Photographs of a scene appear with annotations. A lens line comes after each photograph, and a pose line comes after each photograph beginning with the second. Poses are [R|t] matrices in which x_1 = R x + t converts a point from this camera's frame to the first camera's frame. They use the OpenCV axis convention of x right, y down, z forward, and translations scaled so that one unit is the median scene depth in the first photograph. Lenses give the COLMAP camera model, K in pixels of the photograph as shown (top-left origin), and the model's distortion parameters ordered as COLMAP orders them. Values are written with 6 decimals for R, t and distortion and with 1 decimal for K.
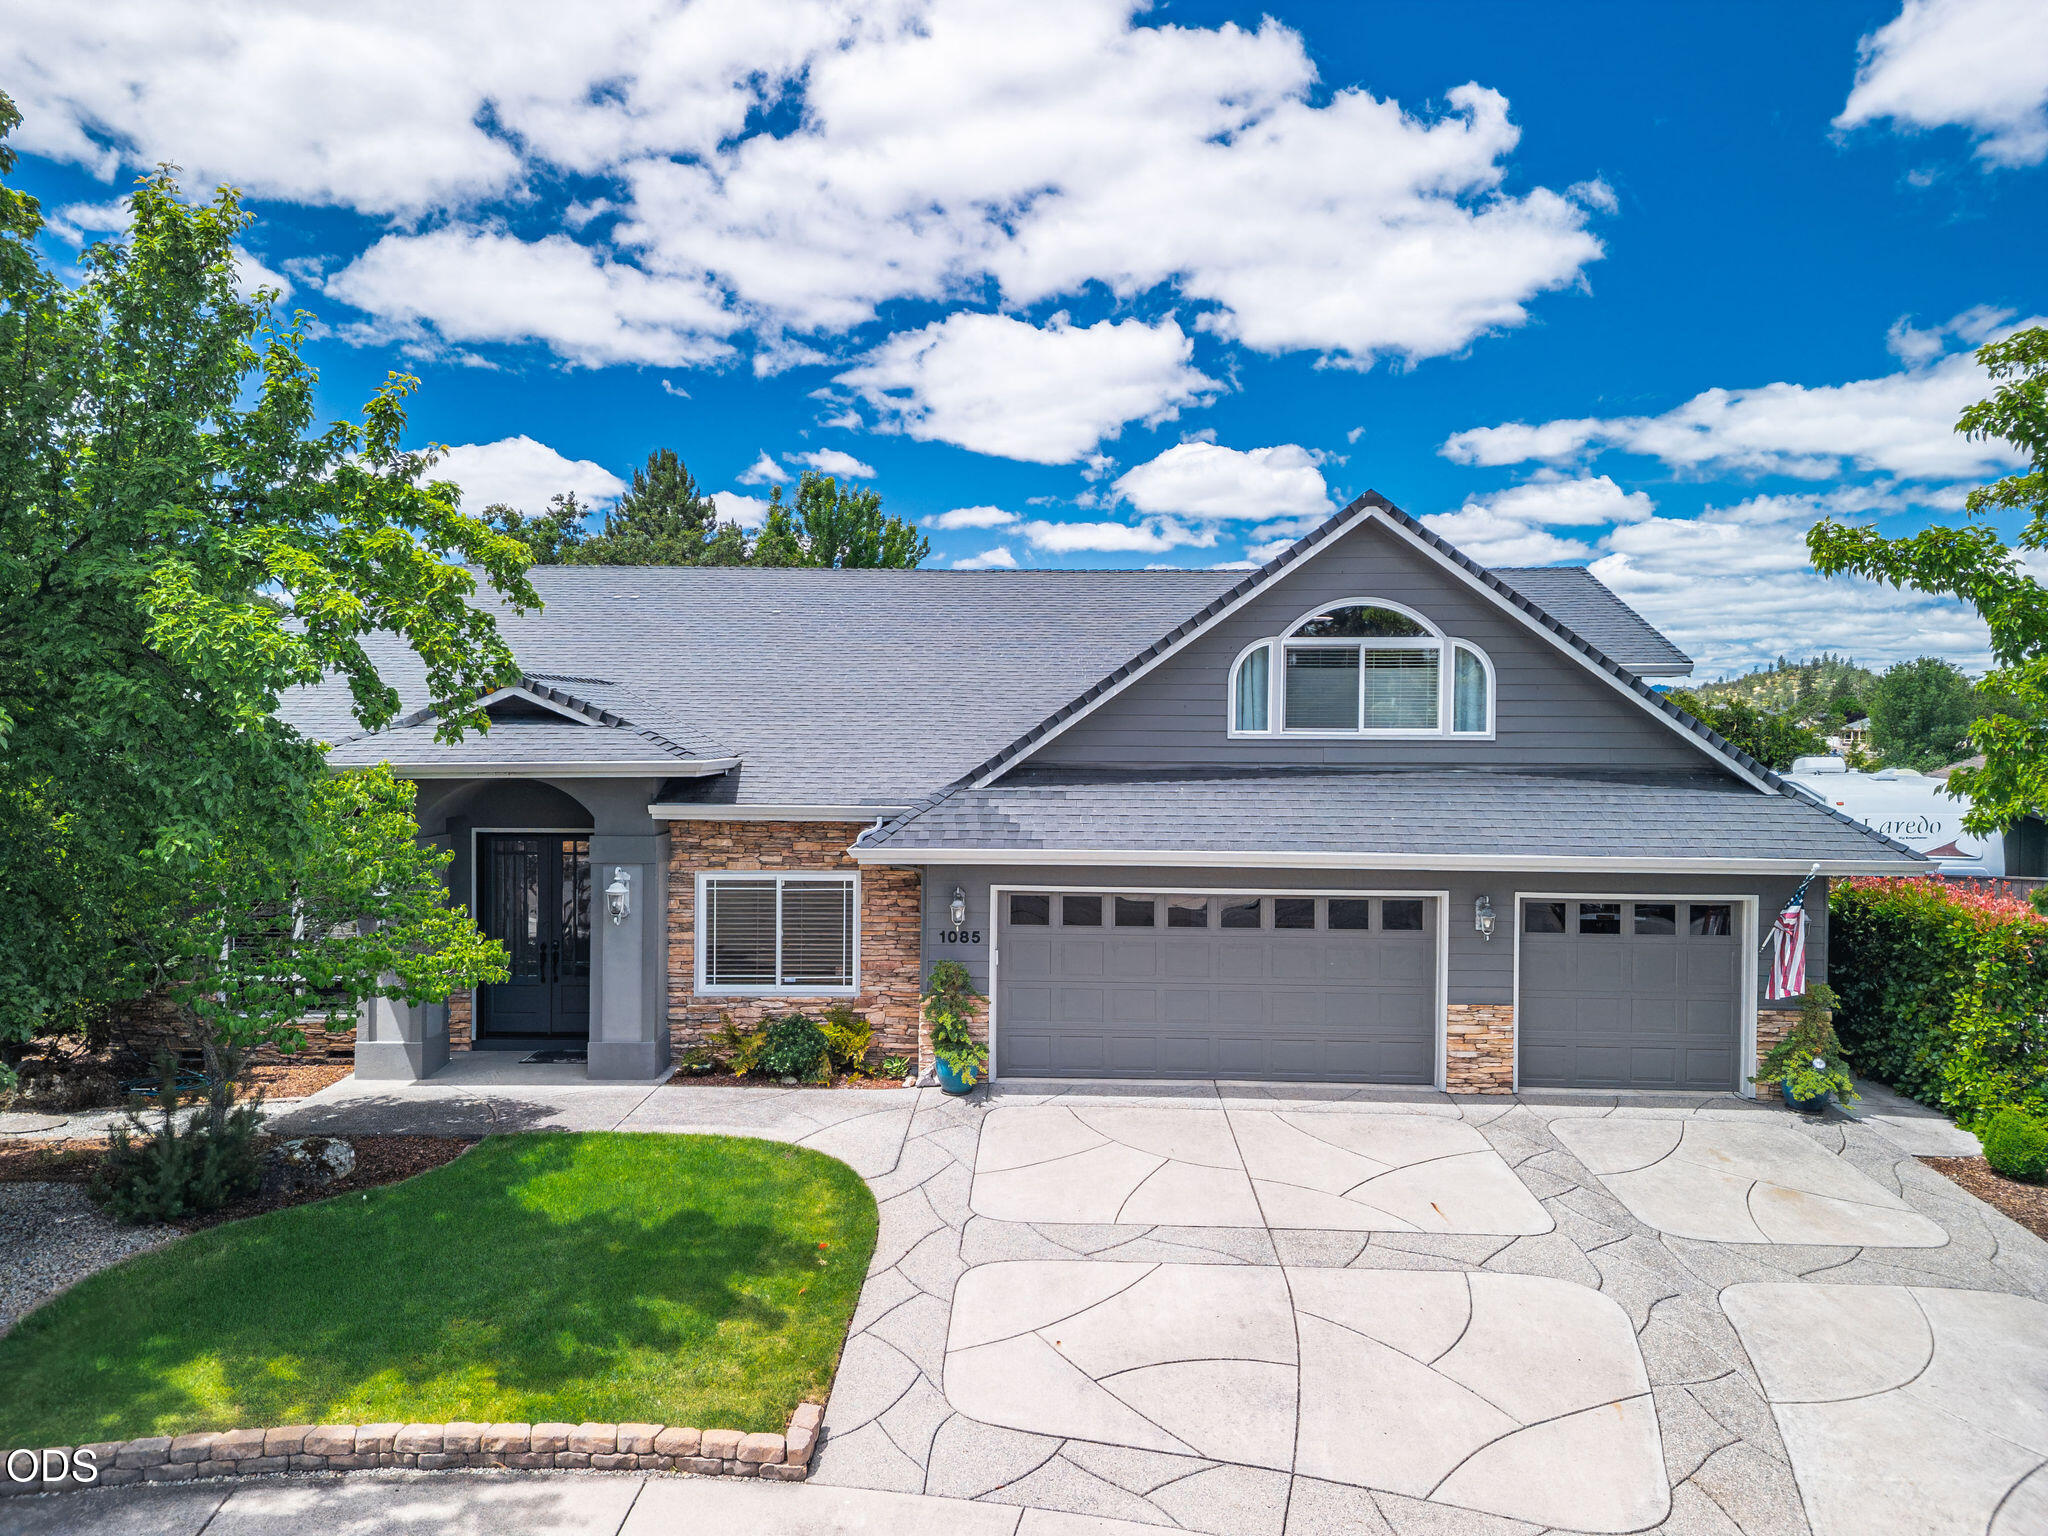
lens RADIAL K [[1404.5, 0, 1025.8], [0, 1404.5, 758.7], [0, 0, 1]] dist [0.100129, -0.111083]
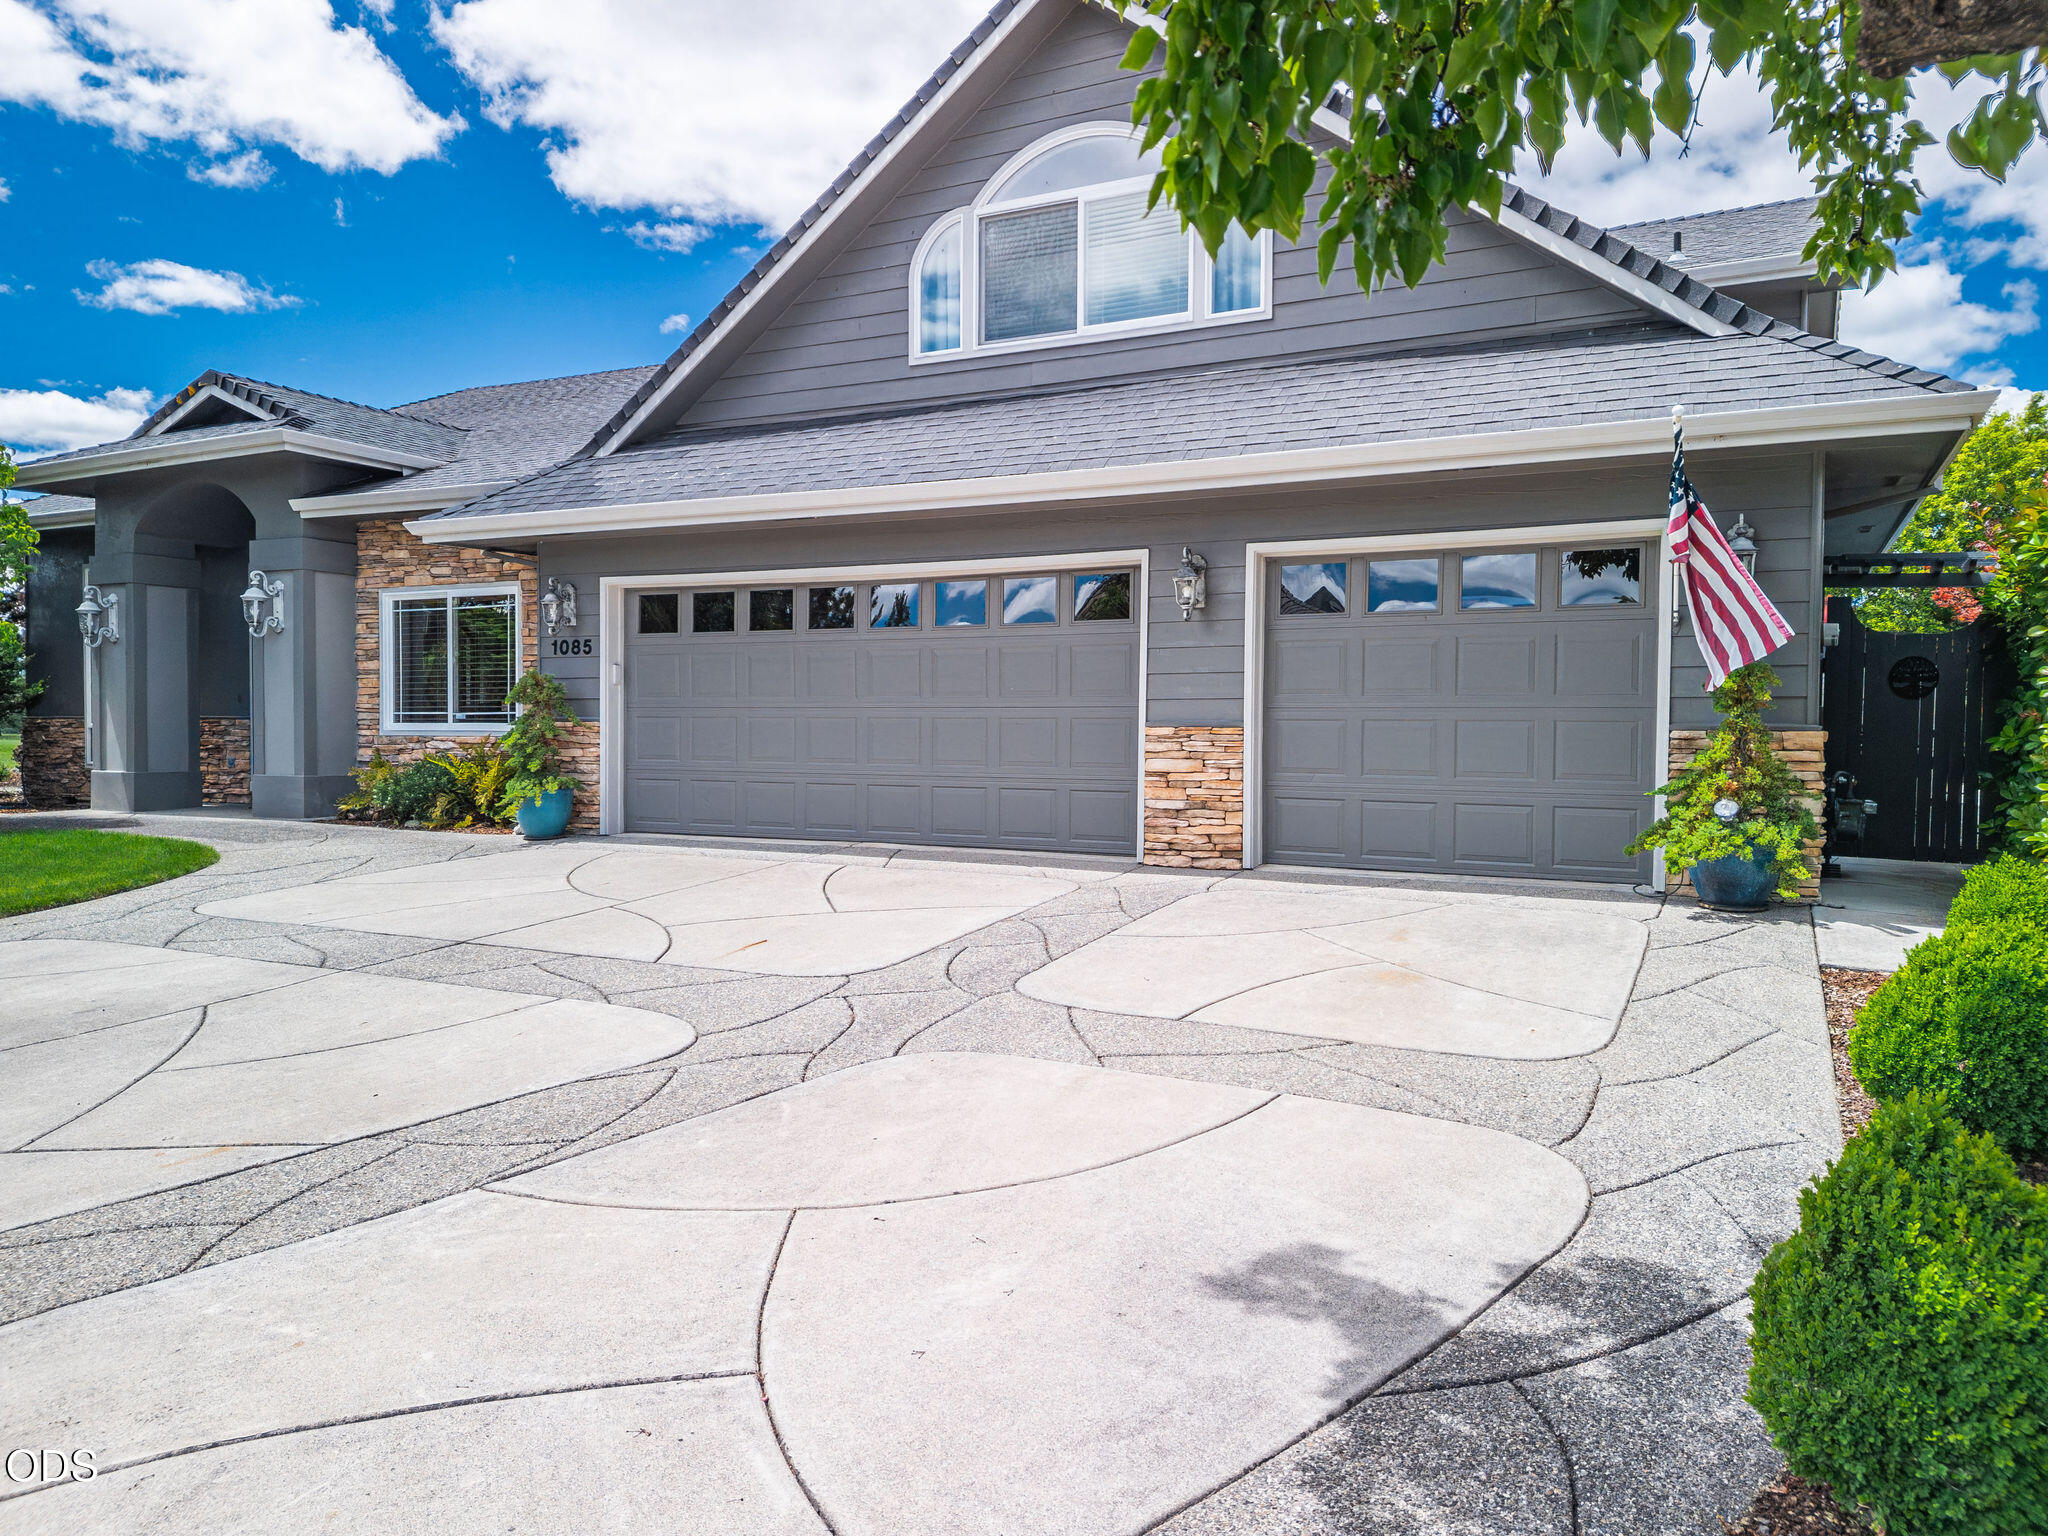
lens RADIAL K [[1409.7, 0, 1033.8], [0, 1409.7, 766.1], [0, 0, 1]] dist [0.073660, -0.049802]
pose [[0.903329, 0.009519, -0.428843, 0.516497], [-0.008039, 0.999954, 0.005261, 0.185016], [0.428873, -0.001305, 0.903364, 0.397235]]
